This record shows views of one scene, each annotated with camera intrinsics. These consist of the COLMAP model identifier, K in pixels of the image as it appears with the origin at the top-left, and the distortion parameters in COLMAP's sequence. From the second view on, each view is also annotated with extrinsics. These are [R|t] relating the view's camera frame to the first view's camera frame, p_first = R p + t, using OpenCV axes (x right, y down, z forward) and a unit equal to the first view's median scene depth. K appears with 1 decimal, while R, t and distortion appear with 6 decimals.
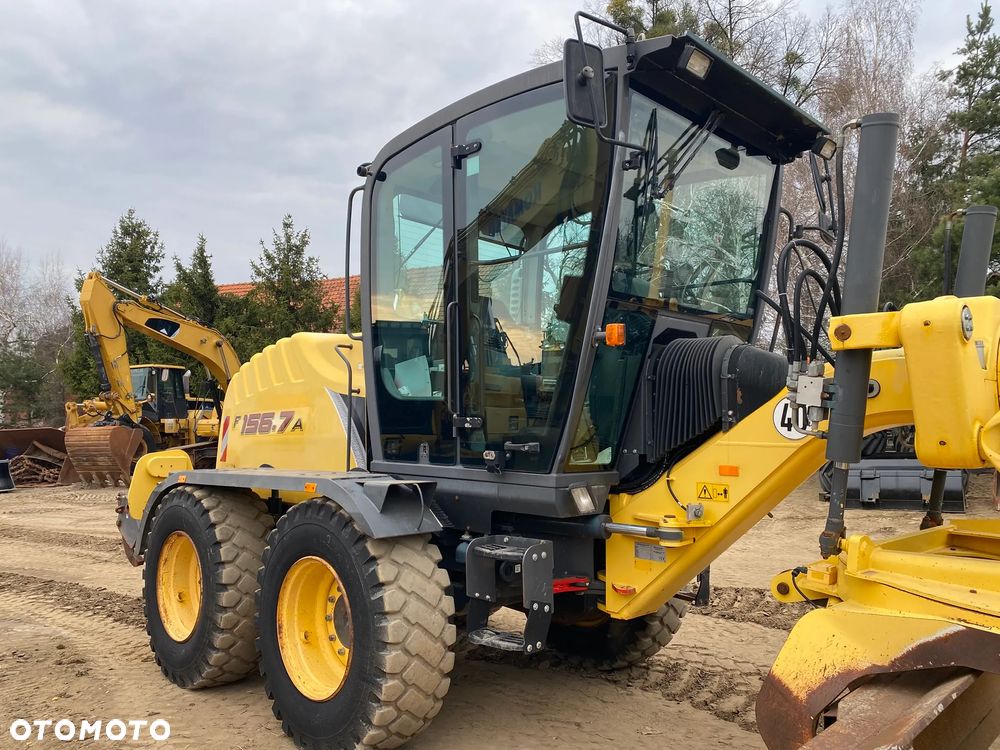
lens RADIAL K [[755.6, 0, 497.4], [0, 755.6, 378.6], [0, 0, 1]] dist [0.055520, -0.060859]
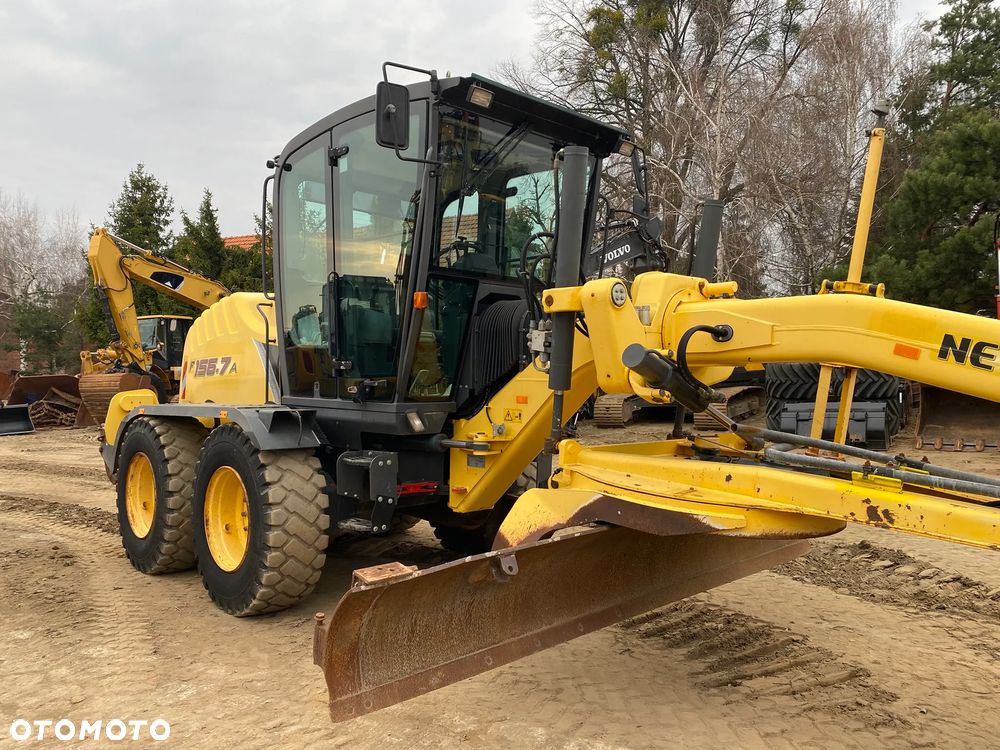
lens RADIAL K [[758.7, 0, 500.9], [0, 758.7, 372.0], [0, 0, 1]] dist [0.052761, -0.059163]
pose [[0.999688, -0.000923, -0.024975, 0.219080], [0.002381, 0.998290, 0.058408, -0.004624], [0.024878, -0.058449, 0.997980, -0.247277]]
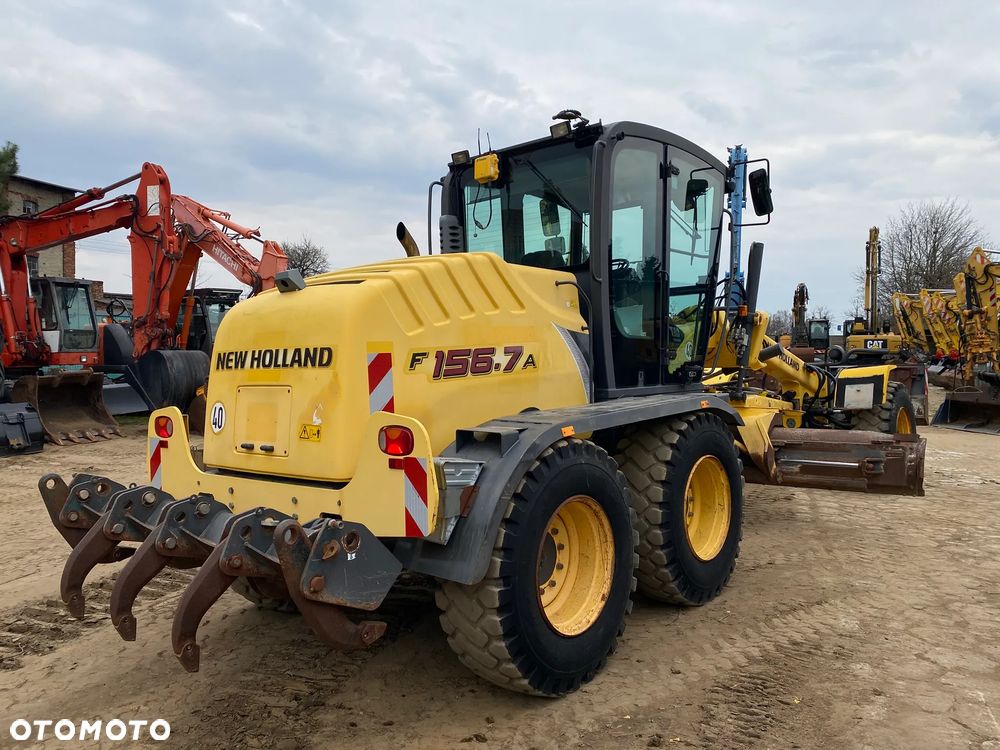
lens RADIAL K [[758.7, 0, 500.9], [0, 758.7, 372.0], [0, 0, 1]] dist [0.052761, -0.059163]
pose [[-0.070807, -0.009226, 0.997447, -1.237018], [-0.021196, 0.999745, 0.007742, 0.072308], [-0.997265, -0.020594, -0.070984, 1.180601]]
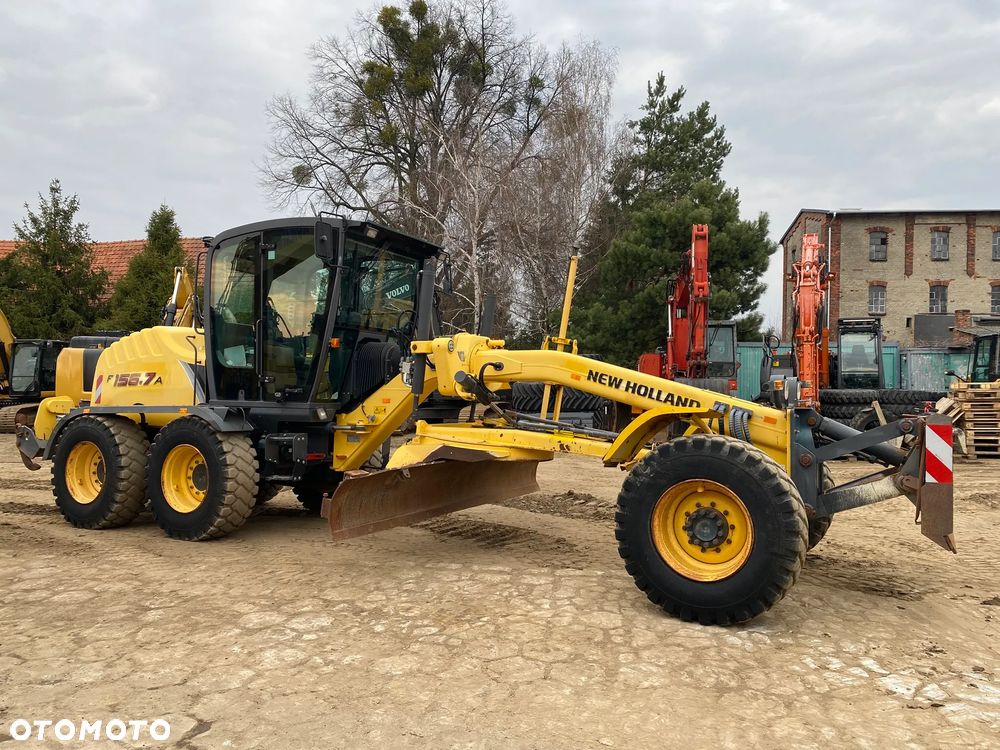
lens RADIAL K [[763.2, 0, 500.8], [0, 763.2, 363.2], [0, 0, 1]] dist [0.118817, -0.230438]
pose [[0.955961, 0.019797, 0.292825, -0.037150], [-0.026114, 0.999503, 0.017677, -0.032939], [-0.292329, -0.024545, 0.956003, -0.988257]]
